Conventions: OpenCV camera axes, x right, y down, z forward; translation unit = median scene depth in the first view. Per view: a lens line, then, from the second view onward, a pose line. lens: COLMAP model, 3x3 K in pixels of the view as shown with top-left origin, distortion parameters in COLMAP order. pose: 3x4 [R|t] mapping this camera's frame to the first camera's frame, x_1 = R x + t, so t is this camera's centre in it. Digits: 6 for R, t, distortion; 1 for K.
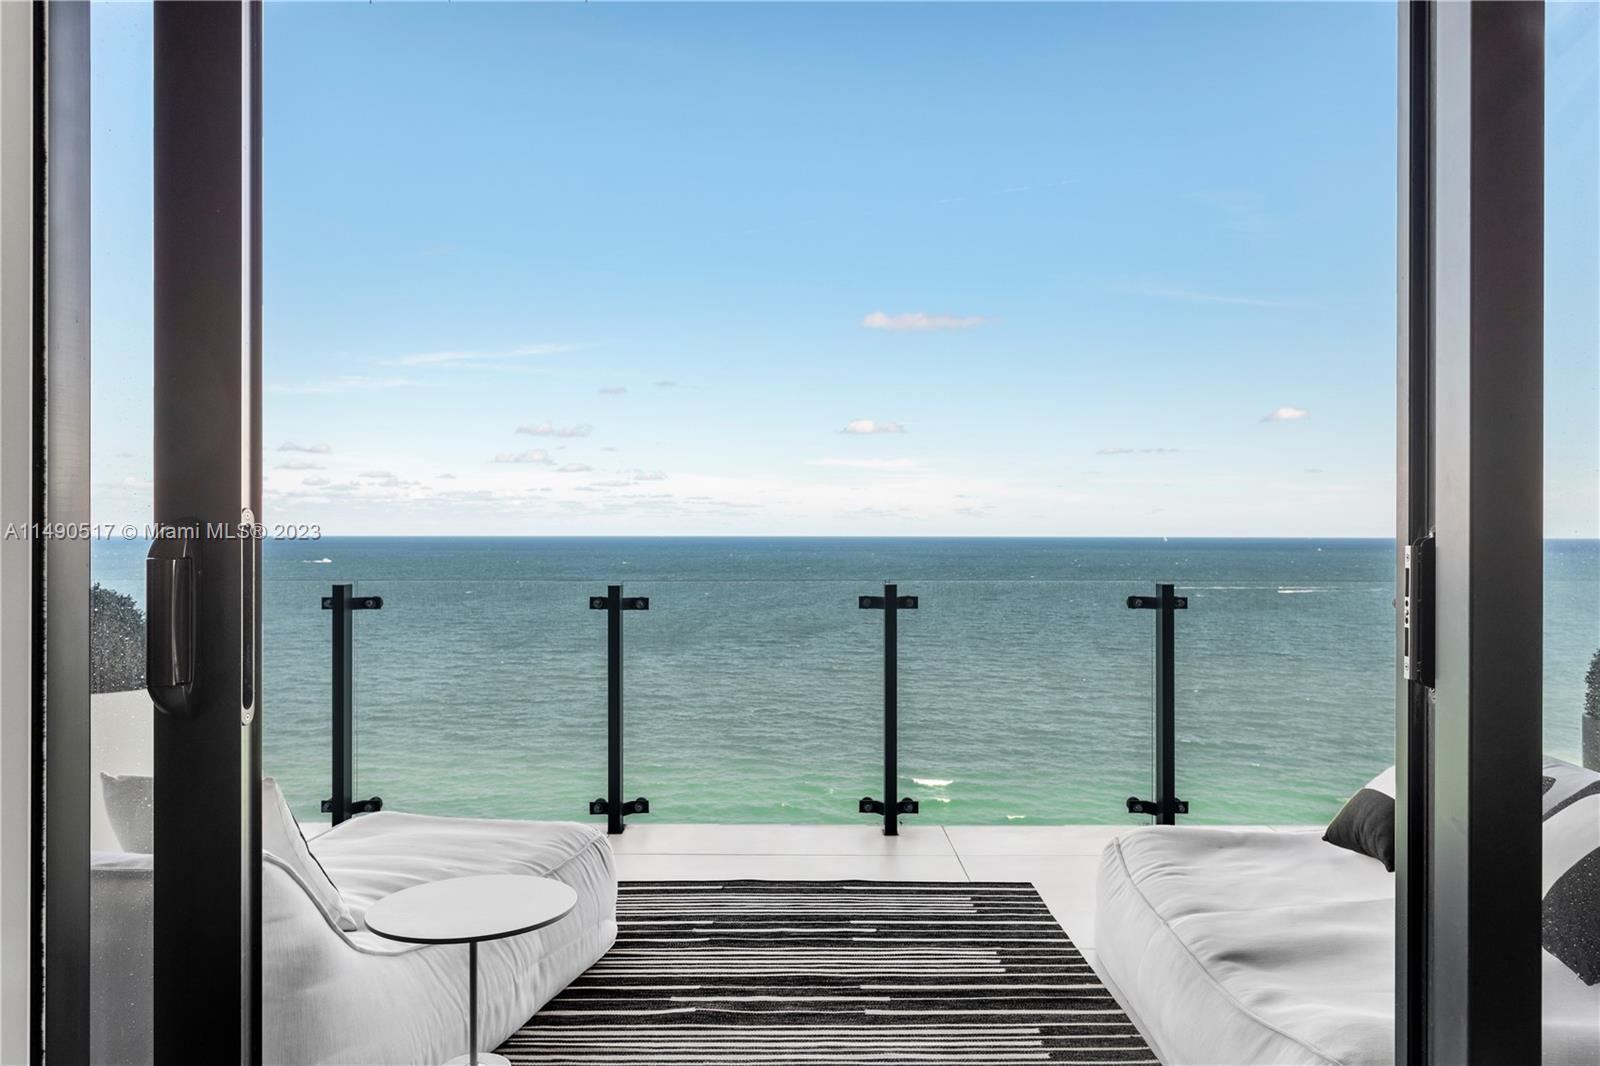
lens RADIAL K [[1149.2, 0, 800.0], [0, 1149.2, 533.0], [0, 0, 1]] dist [0.005433, 0.000581]
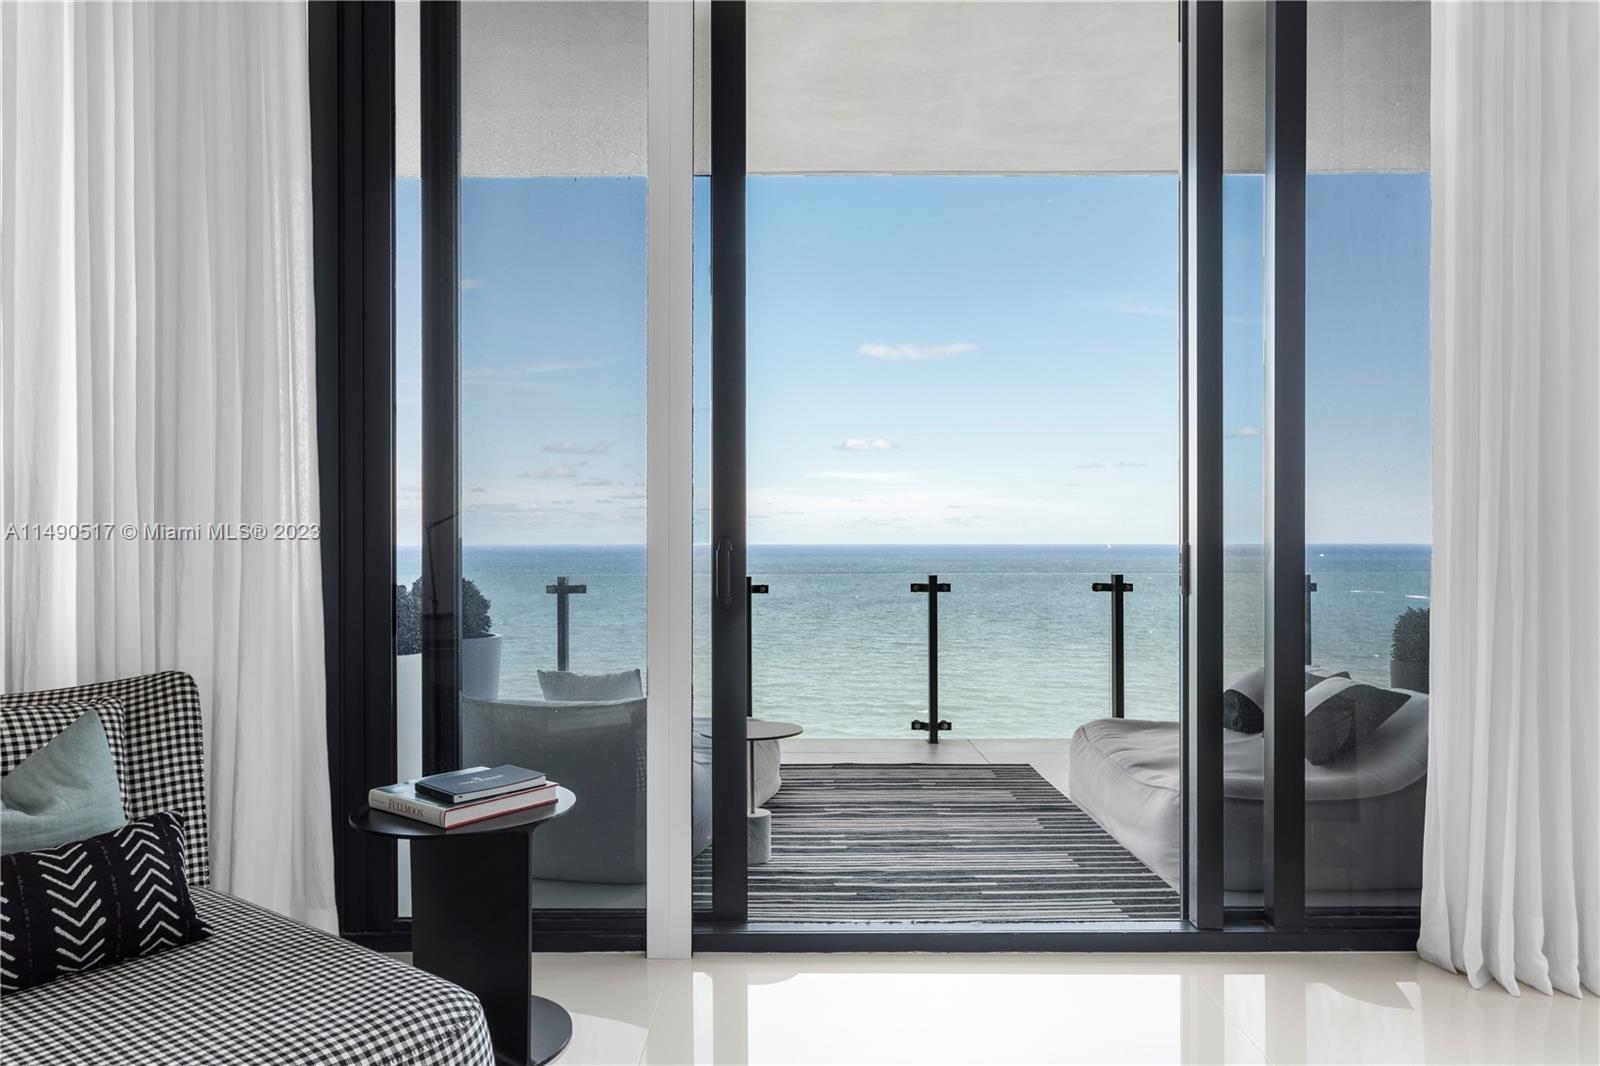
lens RADIAL K [[1036.1, 0, 800.0], [0, 1036.1, 533.0], [0, 0, 1]] dist [-0.040848, 0.002403]
pose [[0.999961, -0.003030, -0.008250, -0.081636], [0.002965, 0.999965, -0.007887, 0.000170], [0.008273, 0.007862, 0.999935, -0.338927]]
